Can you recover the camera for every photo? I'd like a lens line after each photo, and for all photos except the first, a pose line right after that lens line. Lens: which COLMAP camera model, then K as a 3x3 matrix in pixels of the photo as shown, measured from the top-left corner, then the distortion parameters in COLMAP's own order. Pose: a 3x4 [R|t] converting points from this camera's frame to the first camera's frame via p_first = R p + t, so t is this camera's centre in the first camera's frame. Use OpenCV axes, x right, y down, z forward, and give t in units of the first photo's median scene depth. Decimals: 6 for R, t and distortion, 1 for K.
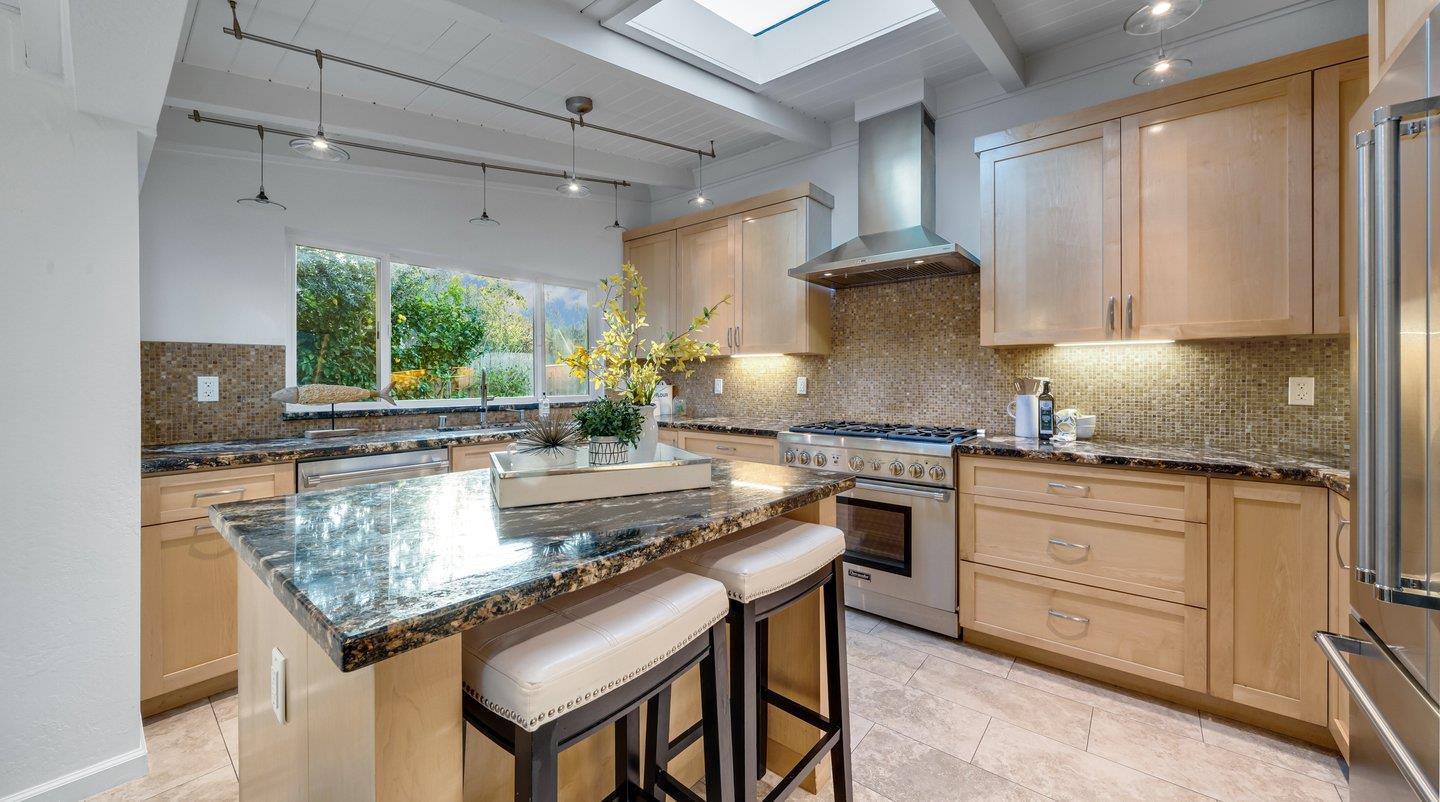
lens RADIAL K [[519.5, 0, 731.9], [0, 519.5, 381.4], [0, 0, 1]] dist [-0.005463, -0.000068]
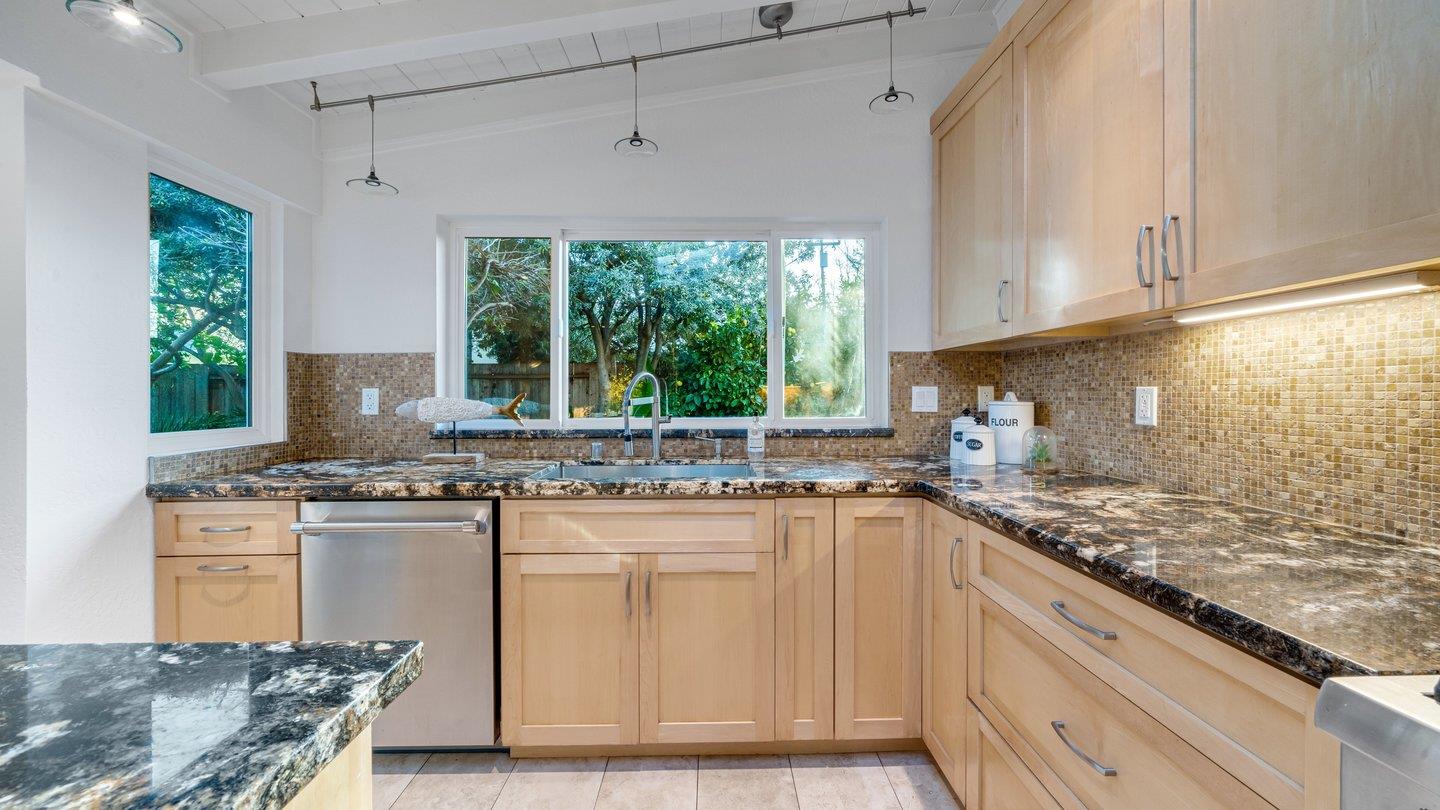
lens RADIAL K [[518.5, 0, 712.2], [0, 518.5, 394.7], [0, 0, 1]] dist [-0.001587, -0.000487]
pose [[0.637198, 0.000377, -0.770700, 0.109793], [0.000087, 1.000000, 0.000562, 0.001613], [0.770700, -0.000425, 0.637198, 0.876340]]
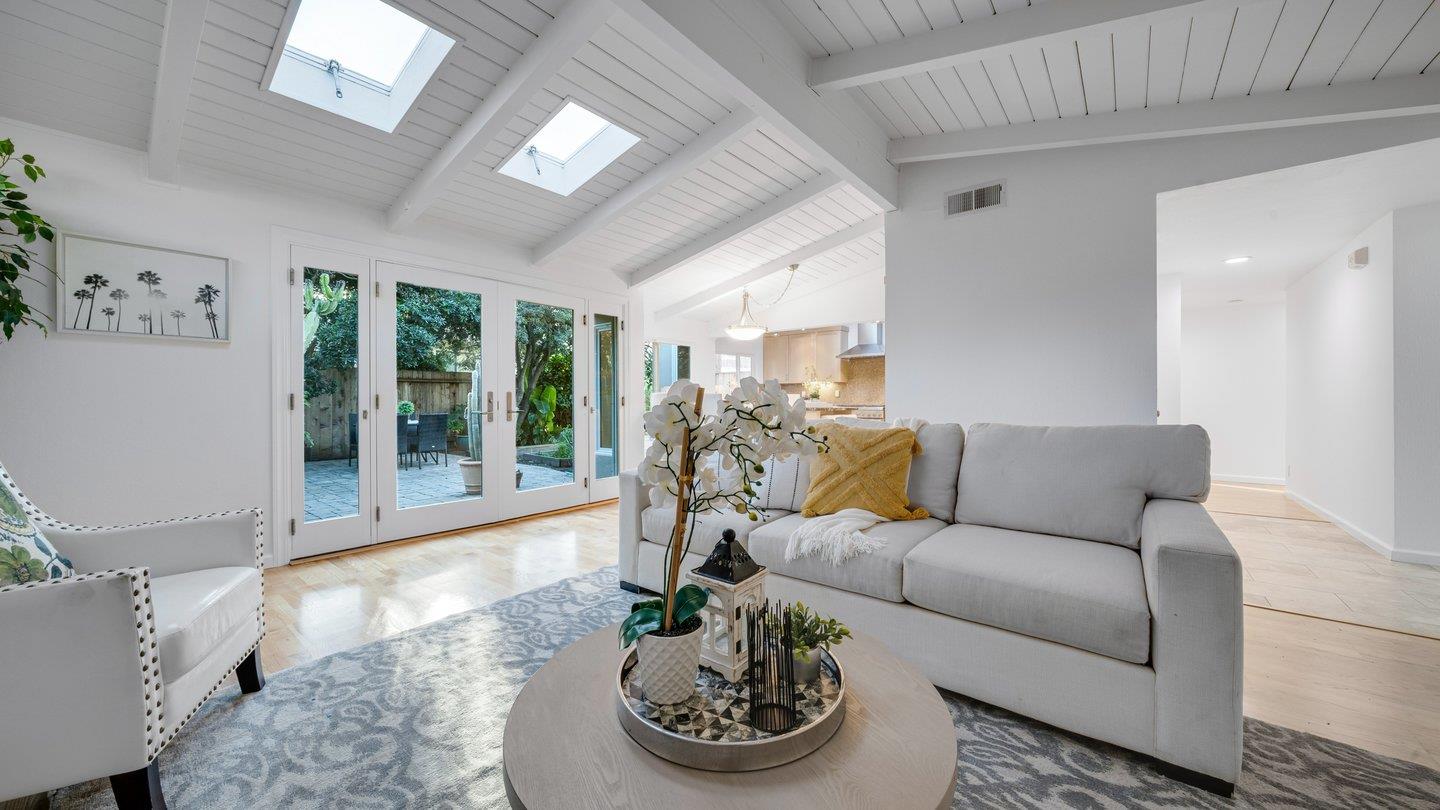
lens RADIAL K [[518.5, 0, 721.6], [0, 518.5, 401.4], [0, 0, 1]] dist [-0.001587, -0.000487]
pose [[0.999979, -0.003881, -0.005208, -0.726175], [0.003839, 0.999961, -0.007947, 0.107787], [0.005239, 0.007926, 0.999955, -2.766426]]
